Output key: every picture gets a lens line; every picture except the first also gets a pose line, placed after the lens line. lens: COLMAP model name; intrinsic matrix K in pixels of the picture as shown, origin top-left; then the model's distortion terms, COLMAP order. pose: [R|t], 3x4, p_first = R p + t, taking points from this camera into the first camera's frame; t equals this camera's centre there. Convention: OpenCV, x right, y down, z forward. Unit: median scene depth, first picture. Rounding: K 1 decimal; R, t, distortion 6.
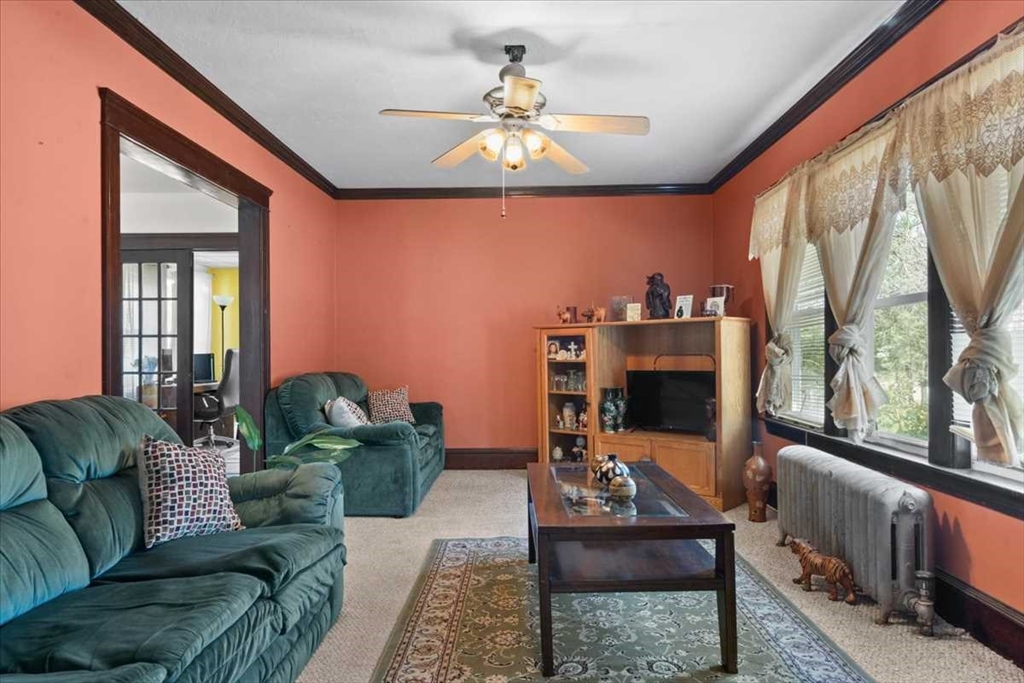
lens RADIAL K [[481.8, 0, 511.2], [0, 481.8, 344.6], [0, 0, 1]] dist [0.000674, 0.002113]
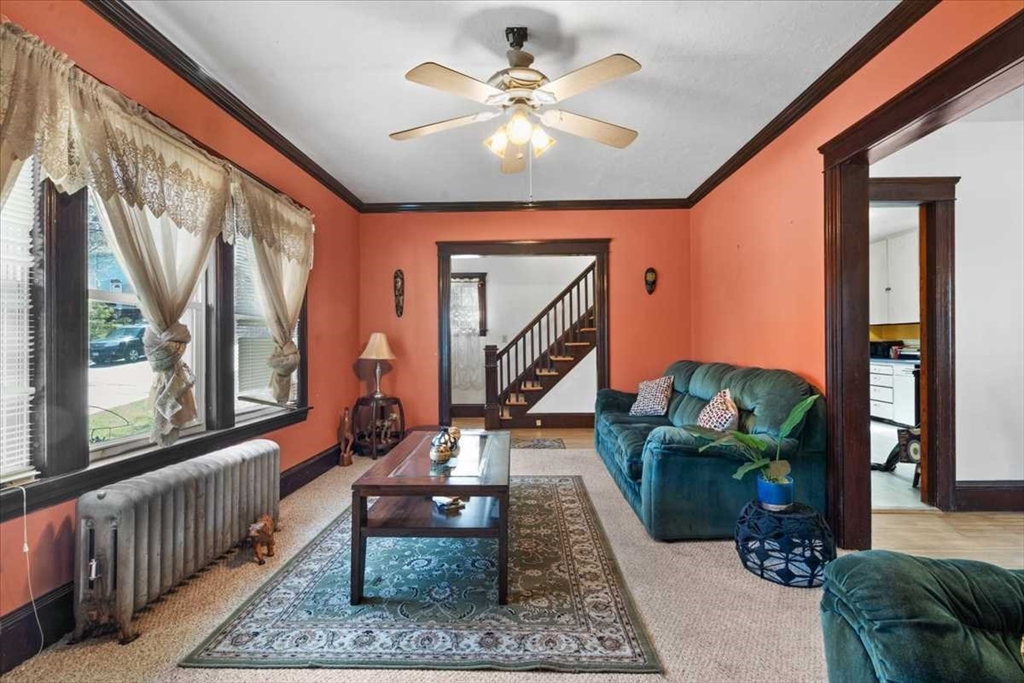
lens RADIAL K [[481.8, 0, 512.9], [0, 481.8, 342.8], [0, 0, 1]] dist [0.000674, 0.002113]
pose [[-0.999910, 0.012105, 0.005735, 0.018585], [0.012006, 0.999784, -0.016972, 0.024794], [-0.005939, -0.016901, -0.999840, 2.015762]]
